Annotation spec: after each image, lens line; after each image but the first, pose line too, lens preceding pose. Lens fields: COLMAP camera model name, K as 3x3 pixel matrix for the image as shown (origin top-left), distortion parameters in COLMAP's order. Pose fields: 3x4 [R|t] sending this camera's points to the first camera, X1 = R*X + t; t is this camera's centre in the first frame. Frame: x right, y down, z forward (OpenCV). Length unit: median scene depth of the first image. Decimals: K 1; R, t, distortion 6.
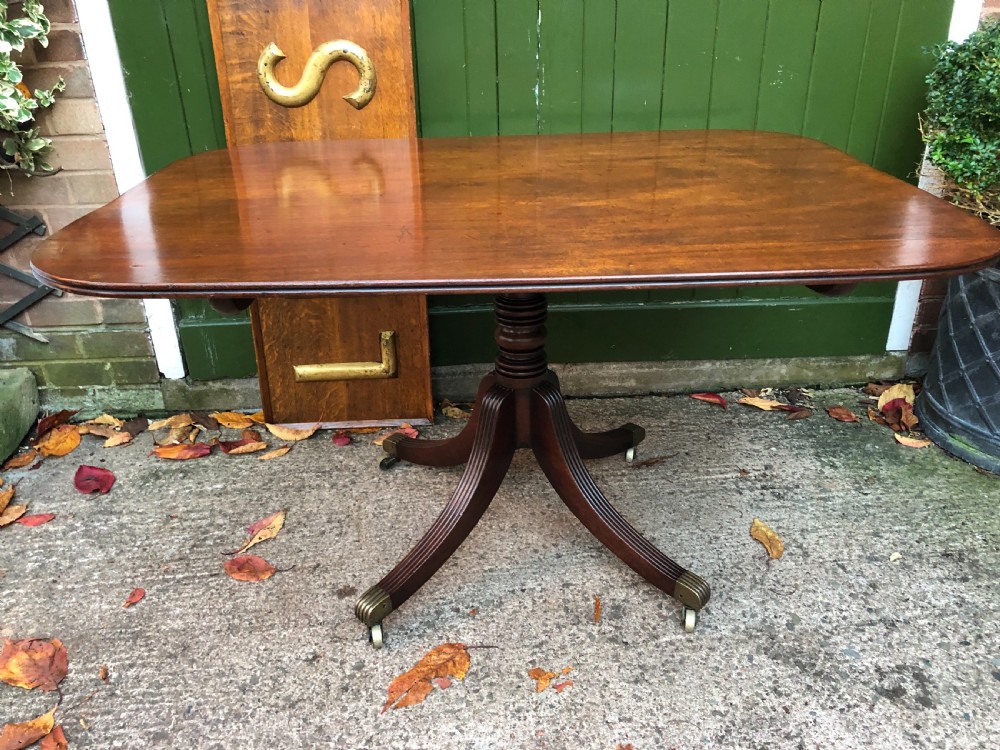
lens RADIAL K [[794.6, 0, 509.5], [0, 794.6, 373.3], [0, 0, 1]] dist [0.009146, 0.011286]
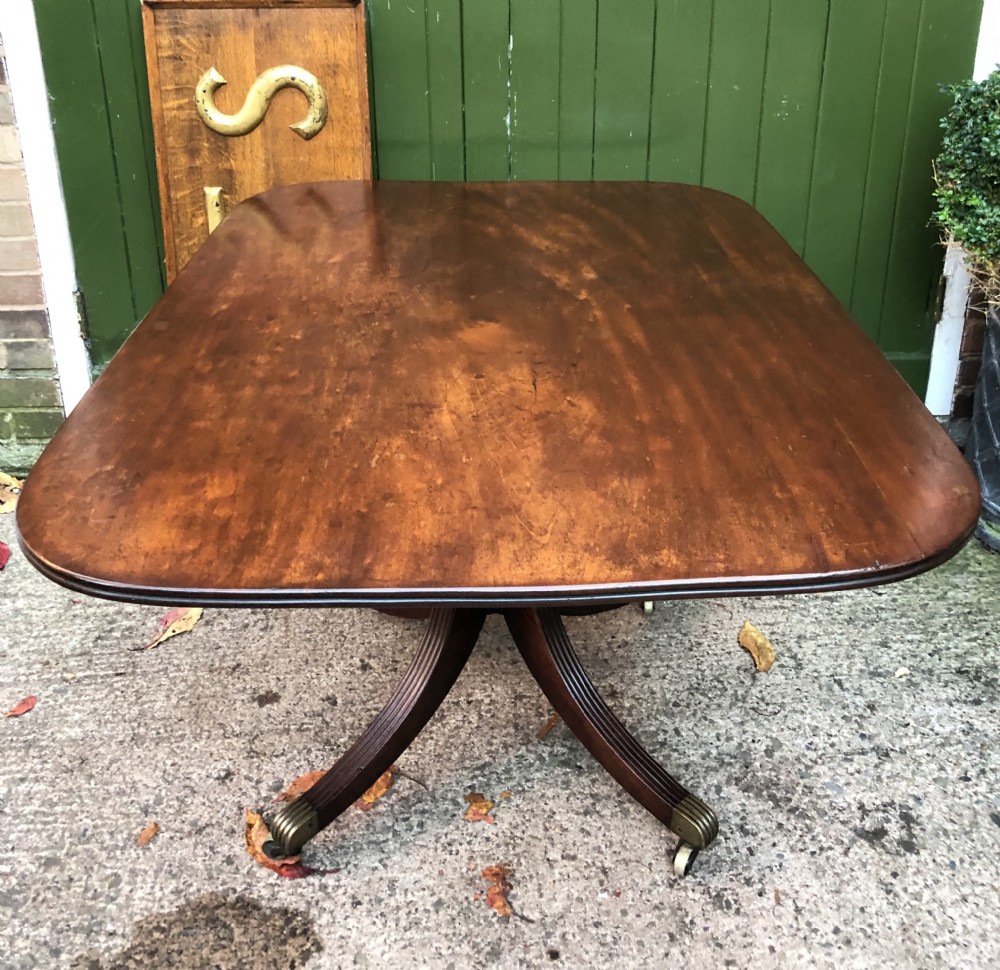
lens RADIAL K [[1056.8, 0, 504.5], [0, 1056.8, 300.6], [0, 0, 1]] dist [0.015965, 0.000000]
pose [[0.999643, 0.019350, -0.018400, 0.060266], [-0.020701, 0.996872, -0.076268, -0.069478], [0.016866, 0.076622, 0.996918, -0.171500]]
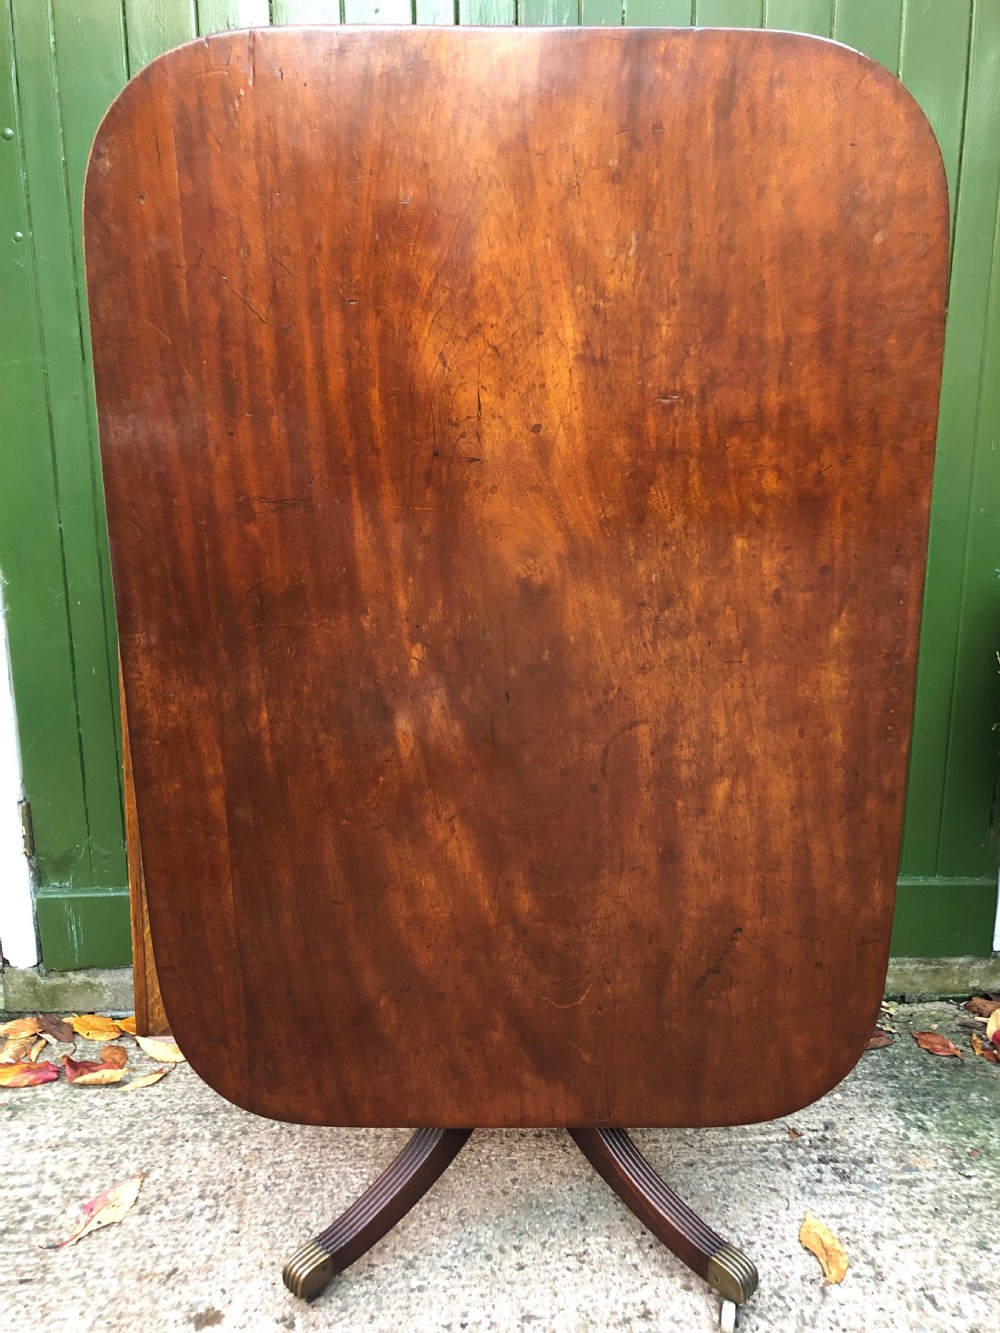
lens RADIAL K [[1059.1, 0, 506.6], [0, 1059.1, 673.1], [0, 0, 1]] dist [0.009146, 0.011286]
pose [[0.999514, 0.020492, -0.023499, 0.056412], [-0.025130, 0.975597, -0.218127, -0.067491], [0.018455, 0.218611, 0.975638, -0.018185]]
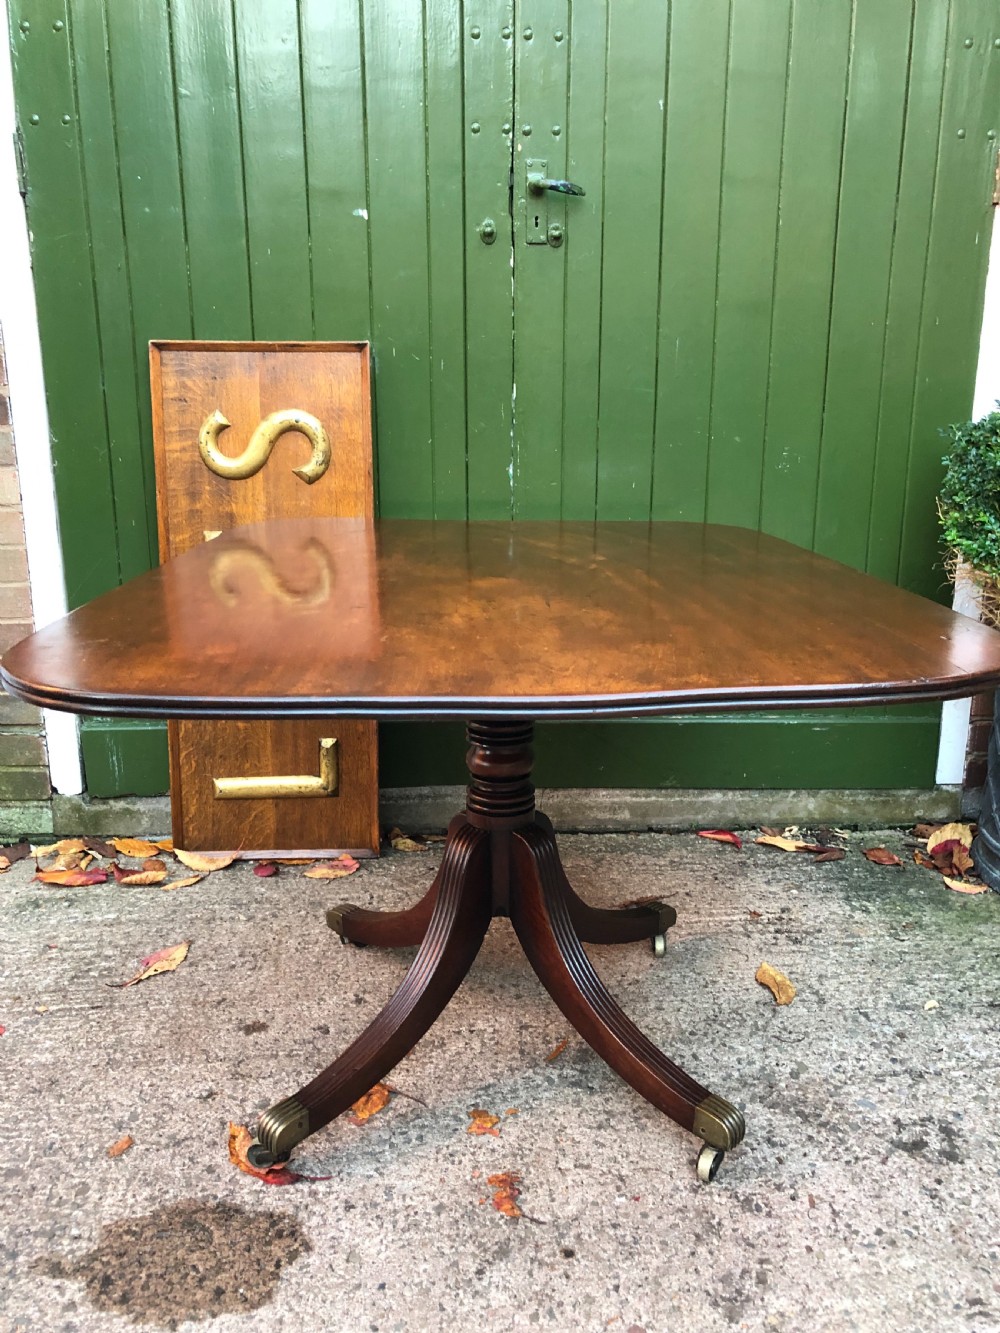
lens RADIAL K [[1059.1, 0, 504.8], [0, 1059.1, 683.3], [0, 0, 1]] dist [0.009146, 0.011286]
pose [[0.999719, 0.021204, -0.010620, 0.048721], [-0.022870, 0.980472, -0.195325, 0.118499], [0.006271, 0.195513, 0.980681, -0.120317]]
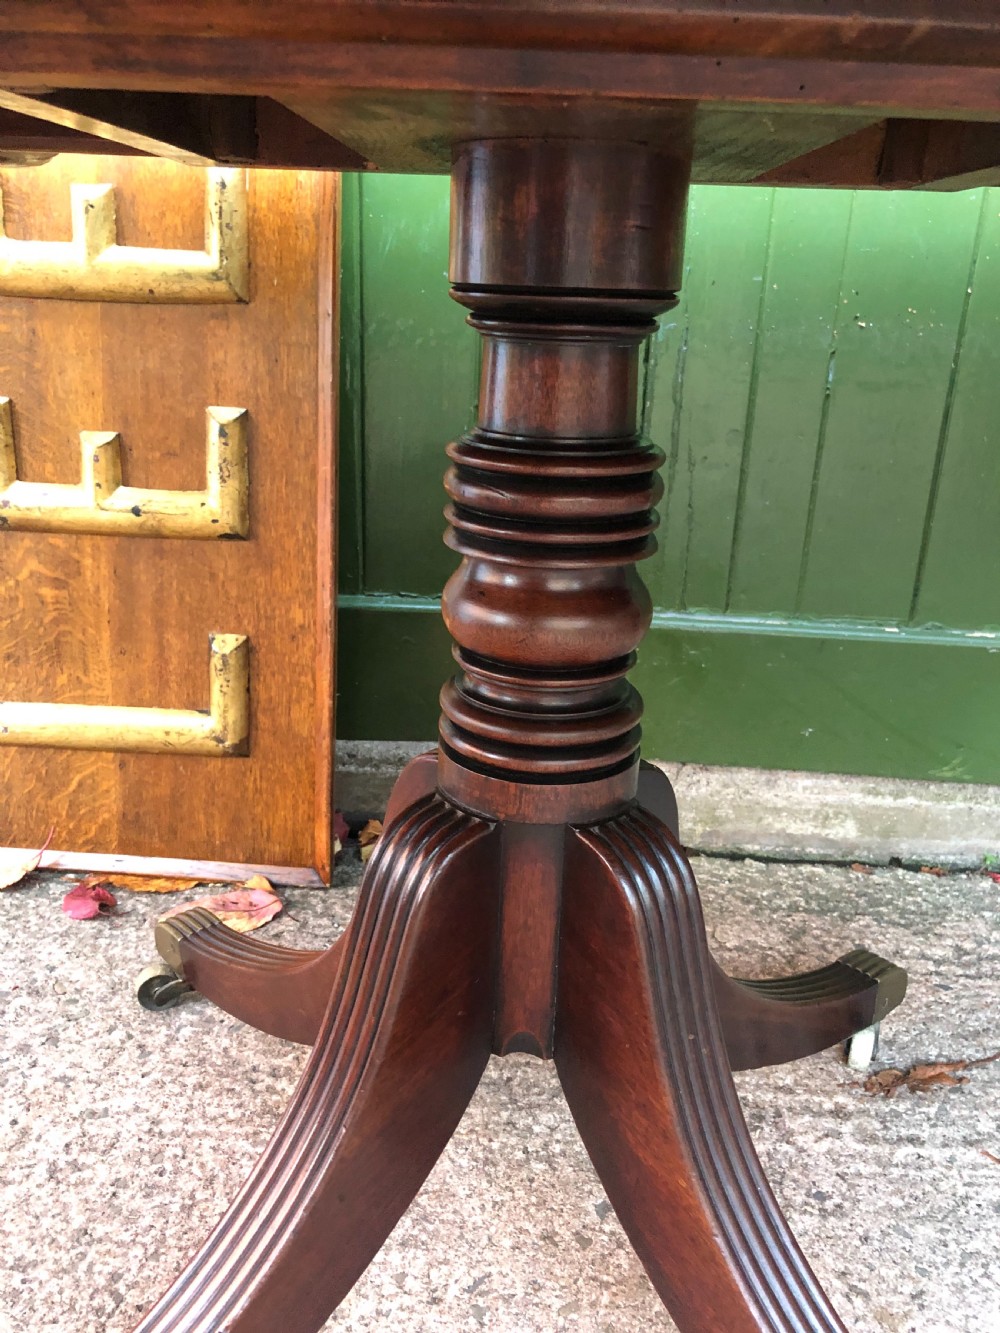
lens RADIAL K [[1059.1, 0, 492.1], [0, 1059.1, 668.7], [0, 0, 1]] dist [0.009146, 0.011286]
pose [[0.991933, 0.088132, -0.091112, 0.025680], [-0.097433, 0.989871, -0.103254, 0.005519], [0.081090, 0.111299, 0.990473, 0.571514]]
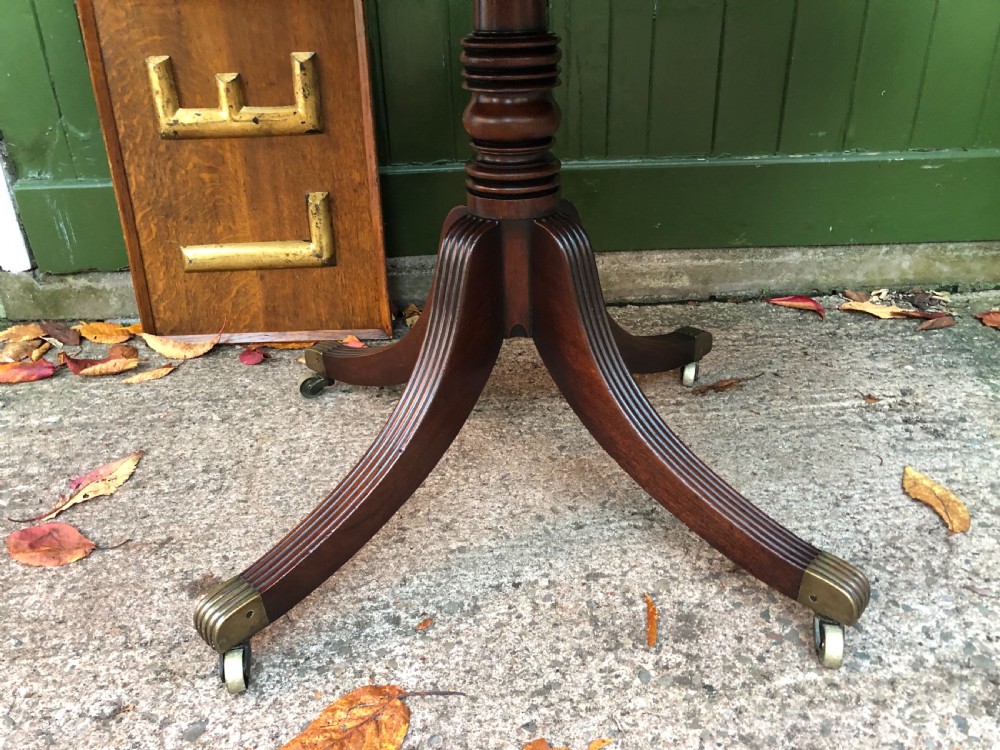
lens RADIAL K [[794.6, 0, 504.1], [0, 794.6, 376.2], [0, 0, 1]] dist [0.009146, 0.011286]
pose [[0.999727, 0.000022, -0.023384, 0.018996], [0.000472, 0.999777, 0.021120, 0.099540], [0.023379, -0.021125, 0.999503, 0.387111]]
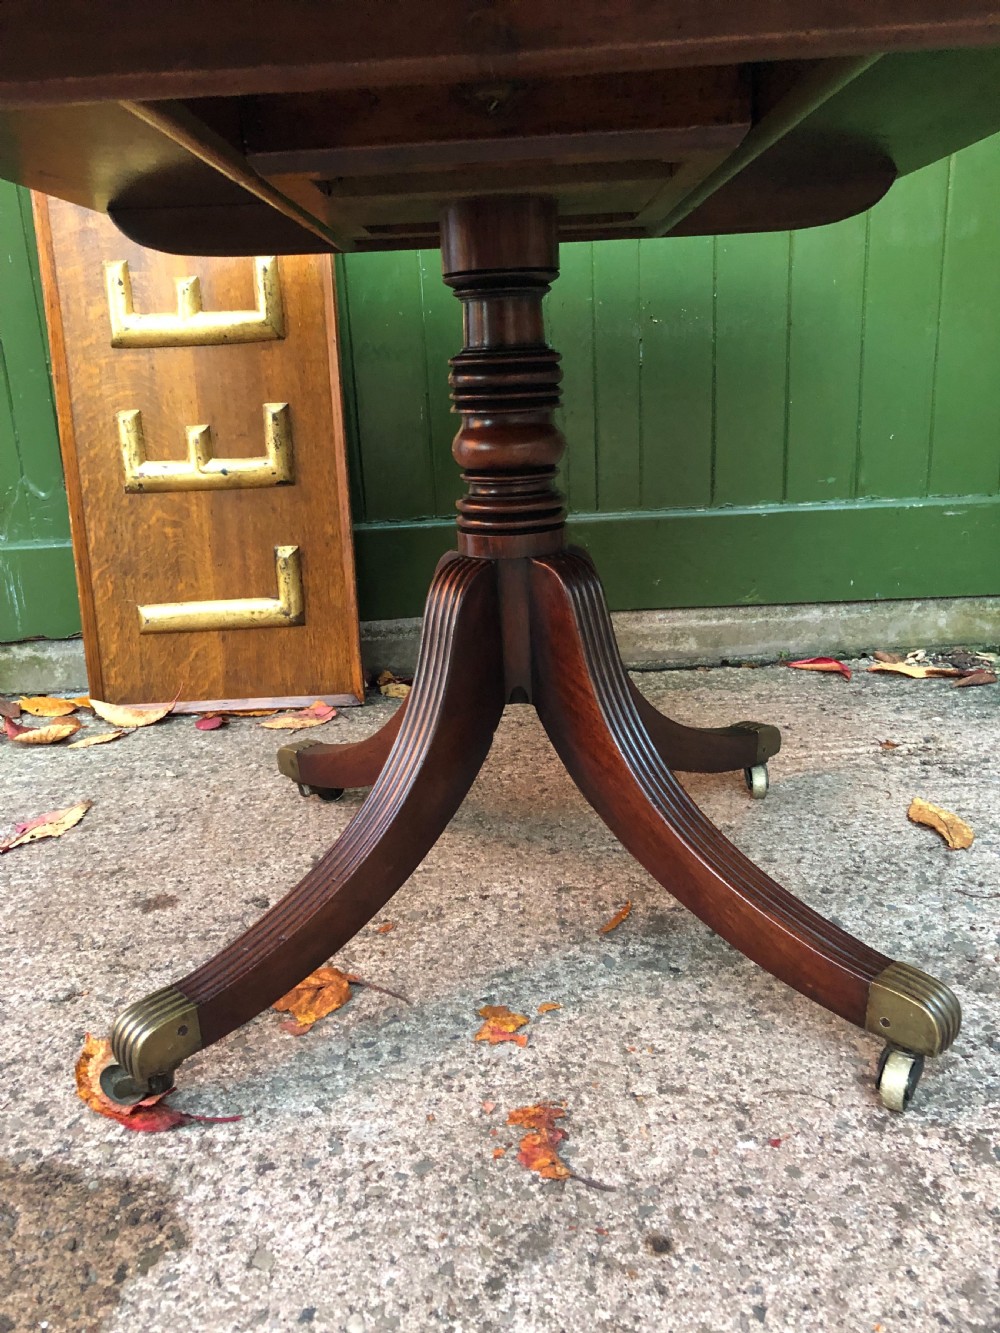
lens RADIAL K [[1059.1, 0, 491.8], [0, 1059.1, 677.9], [0, 0, 1]] dist [0.009146, 0.011286]
pose [[0.998406, -0.017444, -0.053672, 0.055663], [0.008382, 0.986317, -0.164644, 0.214935], [0.055809, 0.163932, 0.984892, 0.241364]]
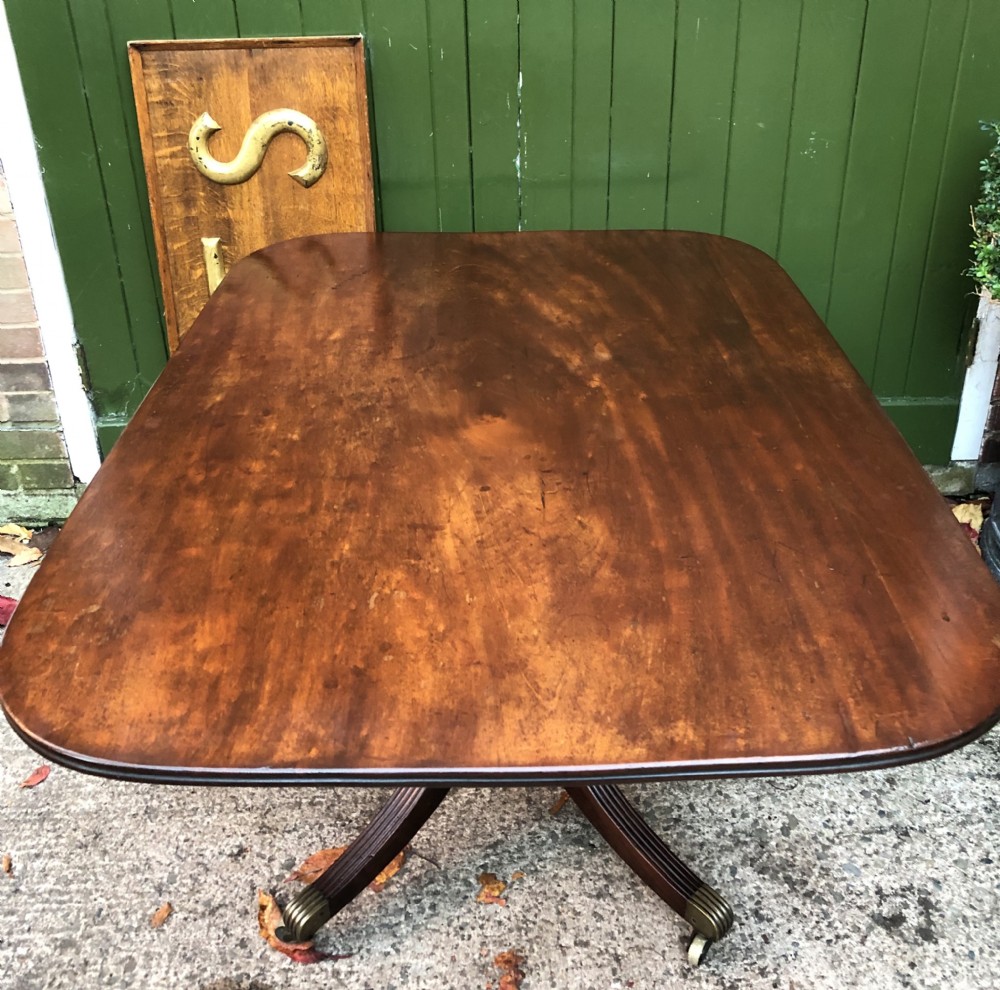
lens RADIAL K [[1055.7, 0, 494.2], [0, 1055.7, 383.7], [0, 0, 1]] dist [0.018478, 0.000000]
pose [[0.999001, 0.014645, -0.042227, 0.064556], [-0.013866, 0.999729, 0.018679, -0.152993], [0.042489, -0.018075, 0.998933, -0.127982]]
